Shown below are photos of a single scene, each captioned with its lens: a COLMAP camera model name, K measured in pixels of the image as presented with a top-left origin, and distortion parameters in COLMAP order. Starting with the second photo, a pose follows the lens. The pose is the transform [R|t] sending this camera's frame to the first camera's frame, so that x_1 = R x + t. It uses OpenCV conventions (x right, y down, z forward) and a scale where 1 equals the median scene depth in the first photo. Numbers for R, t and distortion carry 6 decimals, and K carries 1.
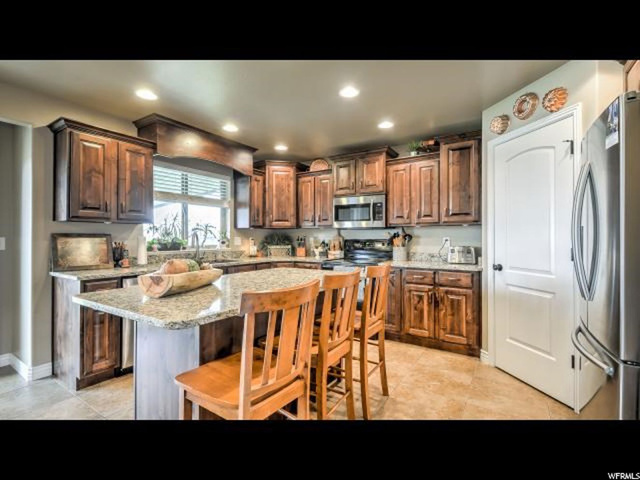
lens RADIAL K [[294.2, 0, 319.4], [0, 294.2, 237.8], [0, 0, 1]] dist [0.001745, 0.000310]
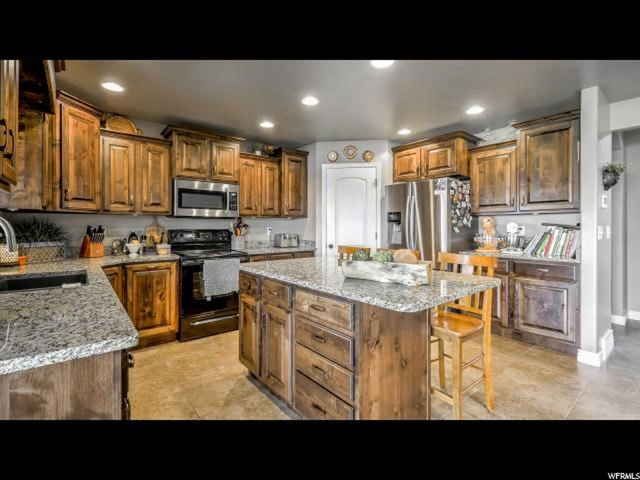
lens RADIAL K [[294.2, 0, 322.1], [0, 294.2, 228.0], [0, 0, 1]] dist [0.001745, 0.000310]
pose [[0.300921, -0.003574, 0.953642, -0.663512], [0.002311, 0.999993, 0.003018, -0.001233], [-0.953646, 0.001295, 0.300928, 0.415802]]
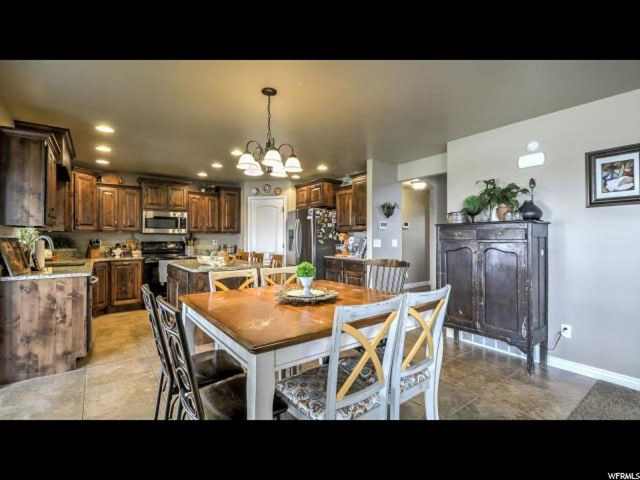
lens RADIAL K [[294.2, 0, 319.9], [0, 294.2, 238.4], [0, 0, 1]] dist [0.001745, 0.000310]
pose [[0.344042, 0.001927, 0.938952, -1.004051], [0.002734, 0.999992, -0.003054, -0.003180], [-0.938950, 0.003618, 0.344034, -0.200939]]
